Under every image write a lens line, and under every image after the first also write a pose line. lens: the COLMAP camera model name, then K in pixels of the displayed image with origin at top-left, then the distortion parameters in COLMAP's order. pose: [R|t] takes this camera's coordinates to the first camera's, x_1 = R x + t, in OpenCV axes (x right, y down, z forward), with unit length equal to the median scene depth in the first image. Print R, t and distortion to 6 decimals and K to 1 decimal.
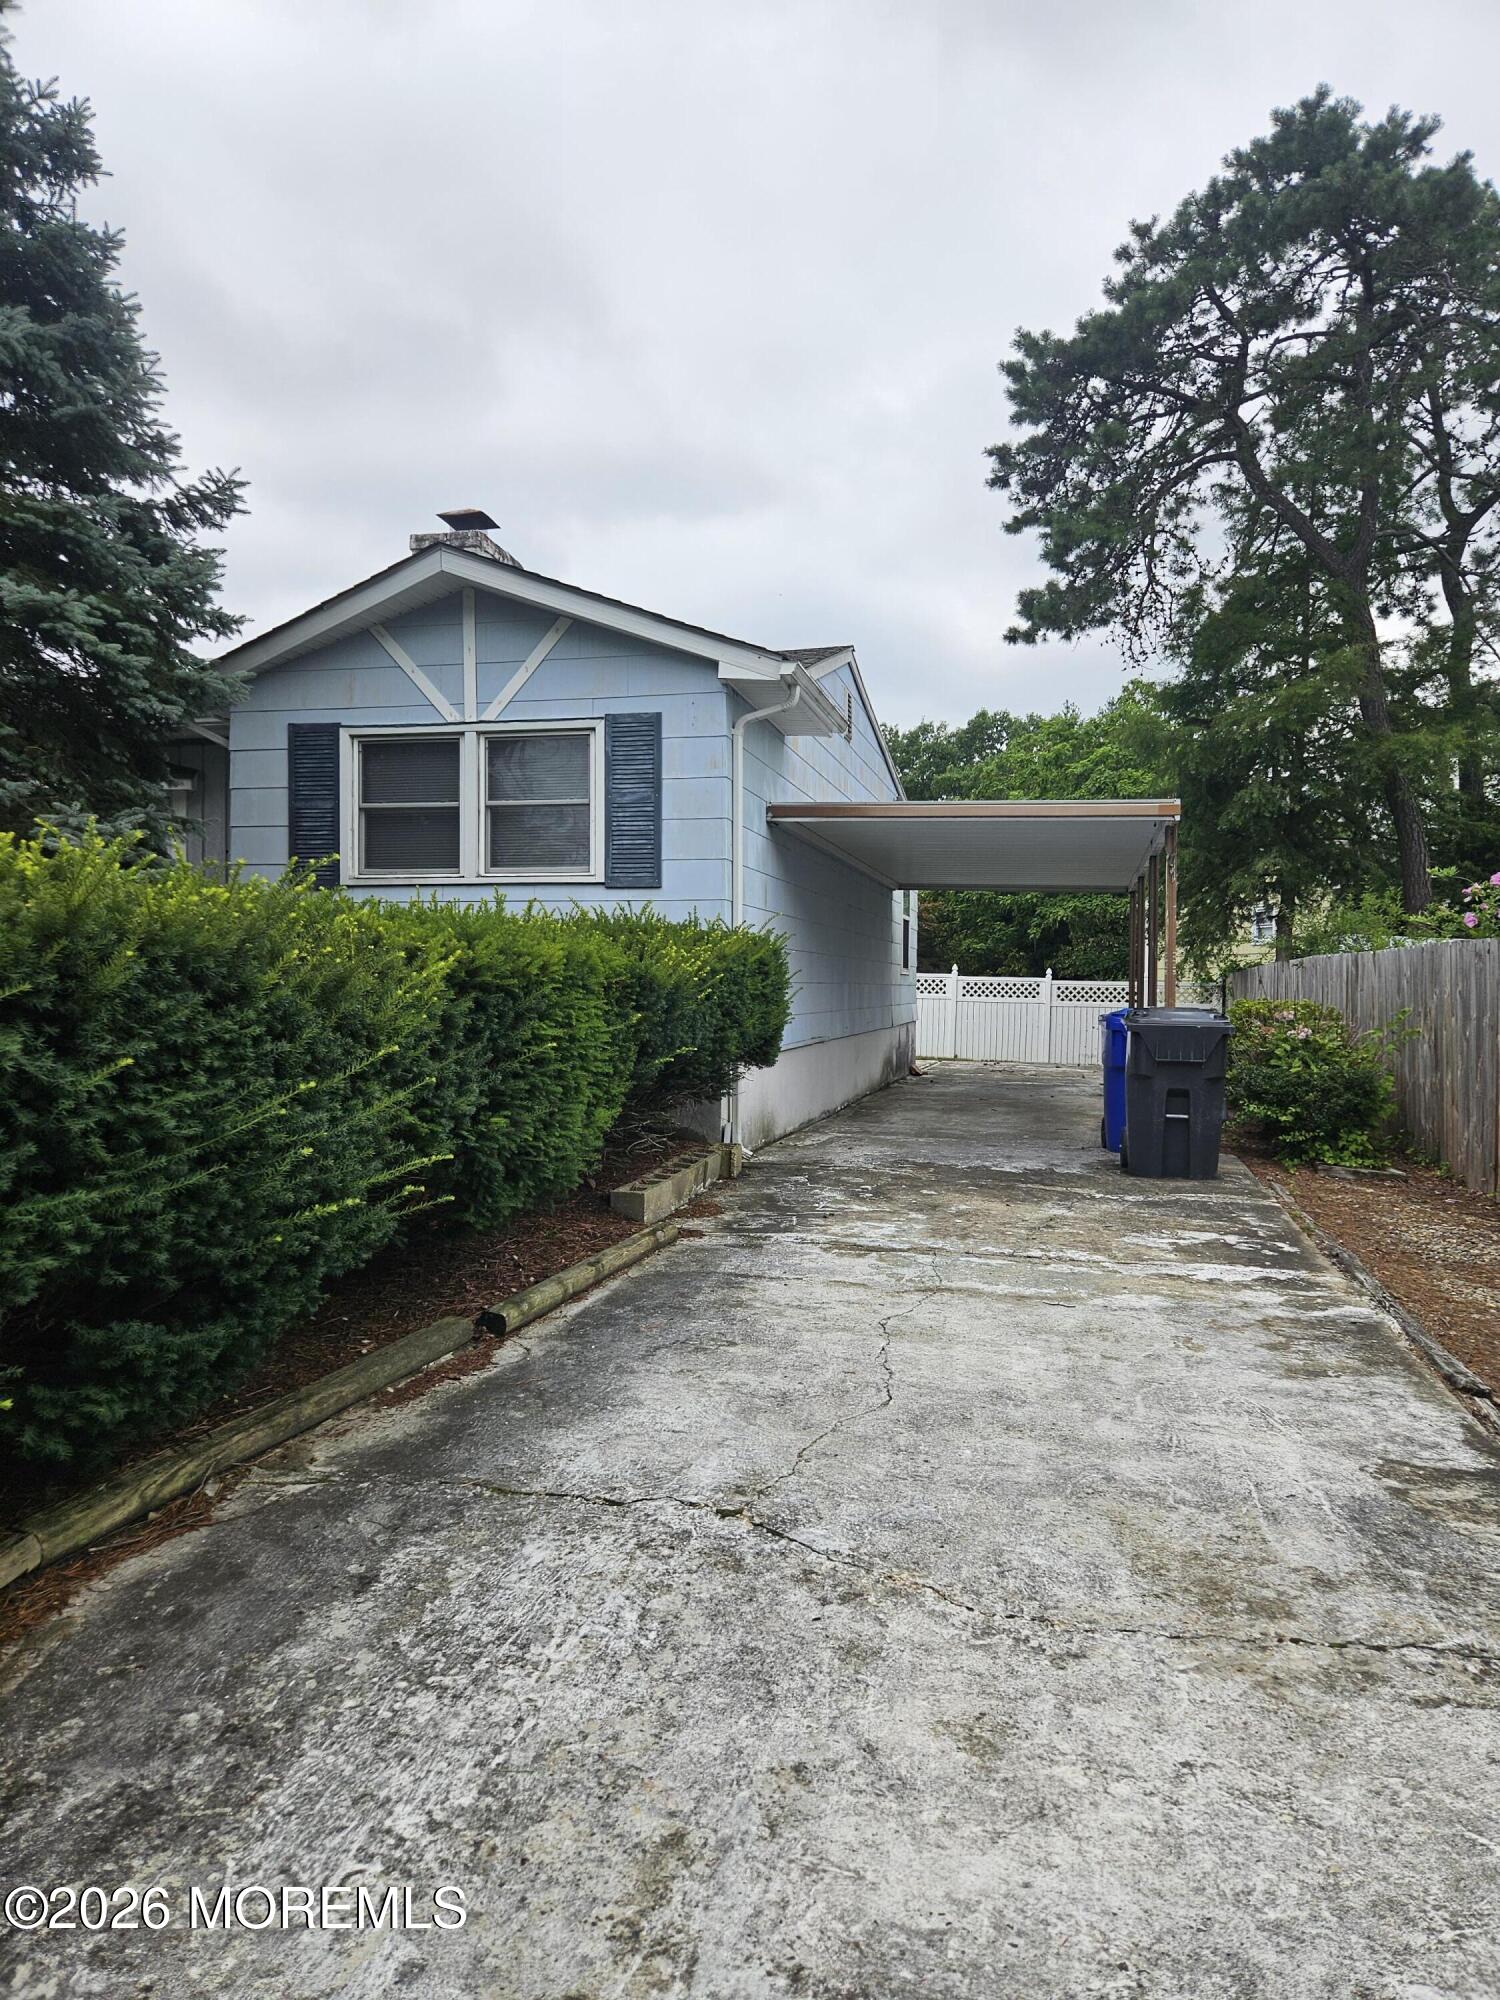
lens RADIAL K [[1474.6, 0, 750.6], [0, 1474.6, 997.9], [0, 0, 1]] dist [0.013760, -0.004076]
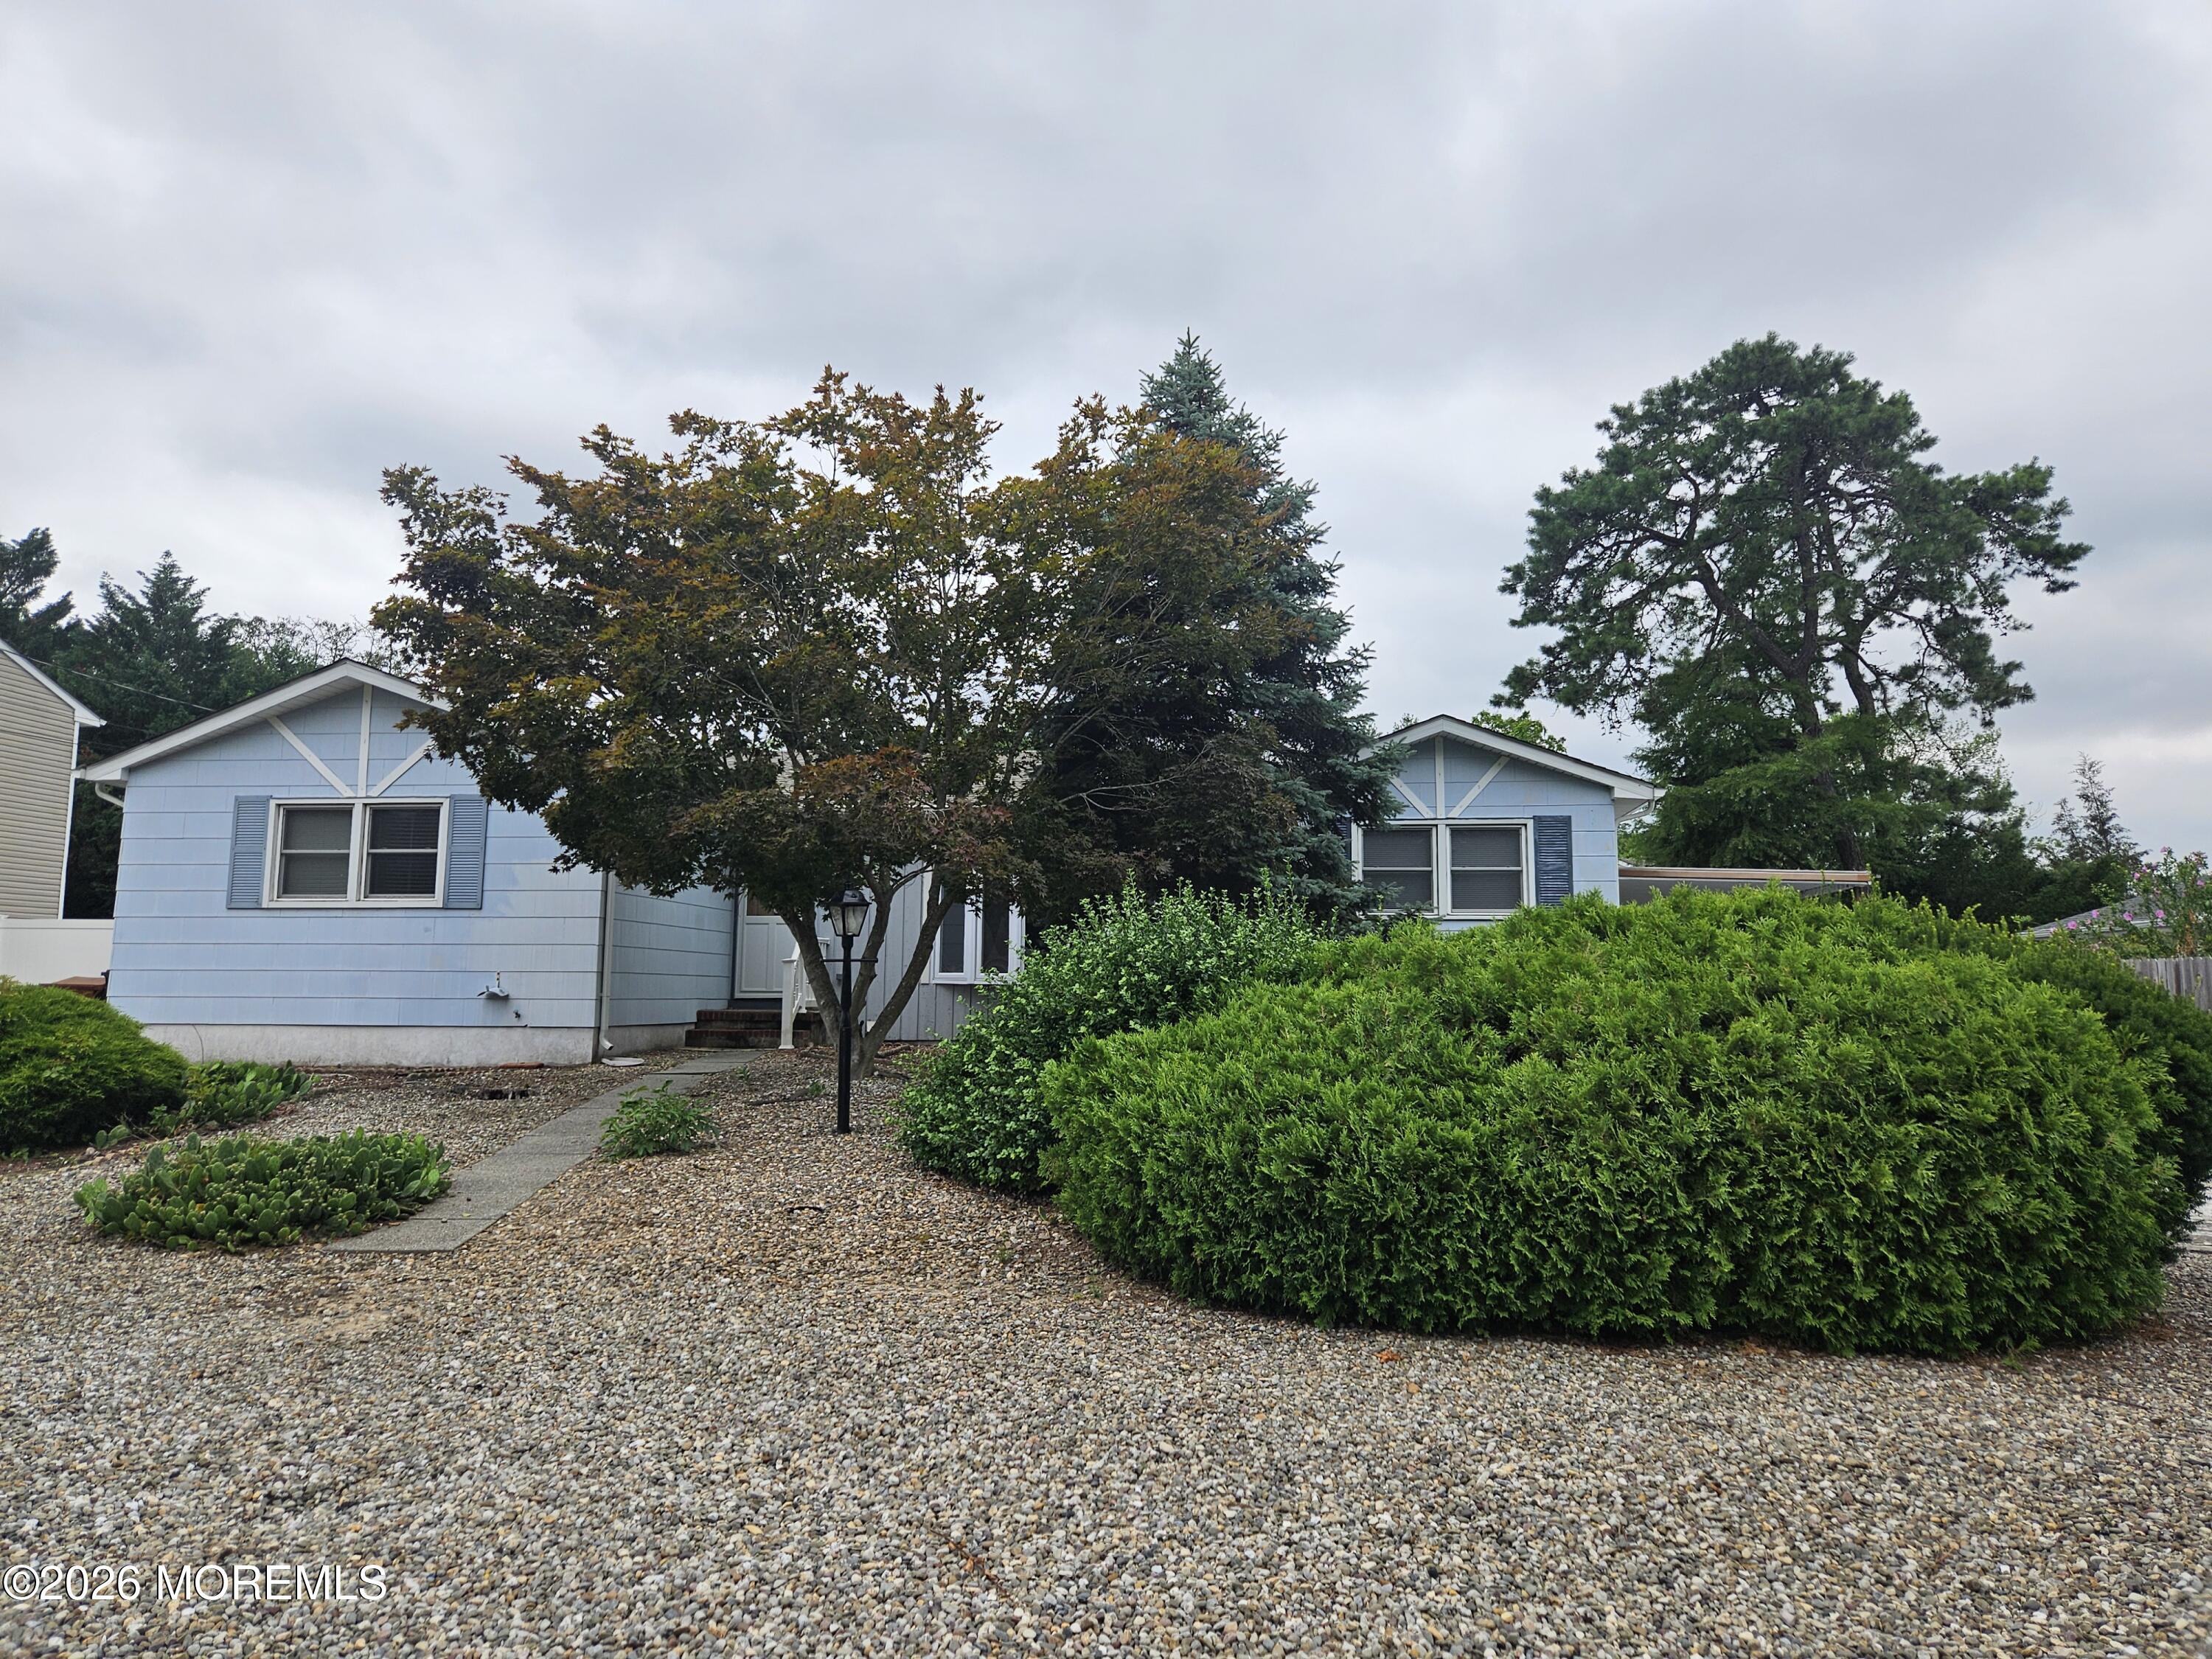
lens RADIAL K [[1480.0, 0, 1106.2], [0, 1480.0, 830.4], [0, 0, 1]] dist [0.000723, 0.000851]
pose [[0.997820, 0.011081, 0.065055, -0.319169], [-0.003809, 0.993829, -0.110859, 0.003186], [-0.065882, 0.110369, 0.991705, -0.278282]]
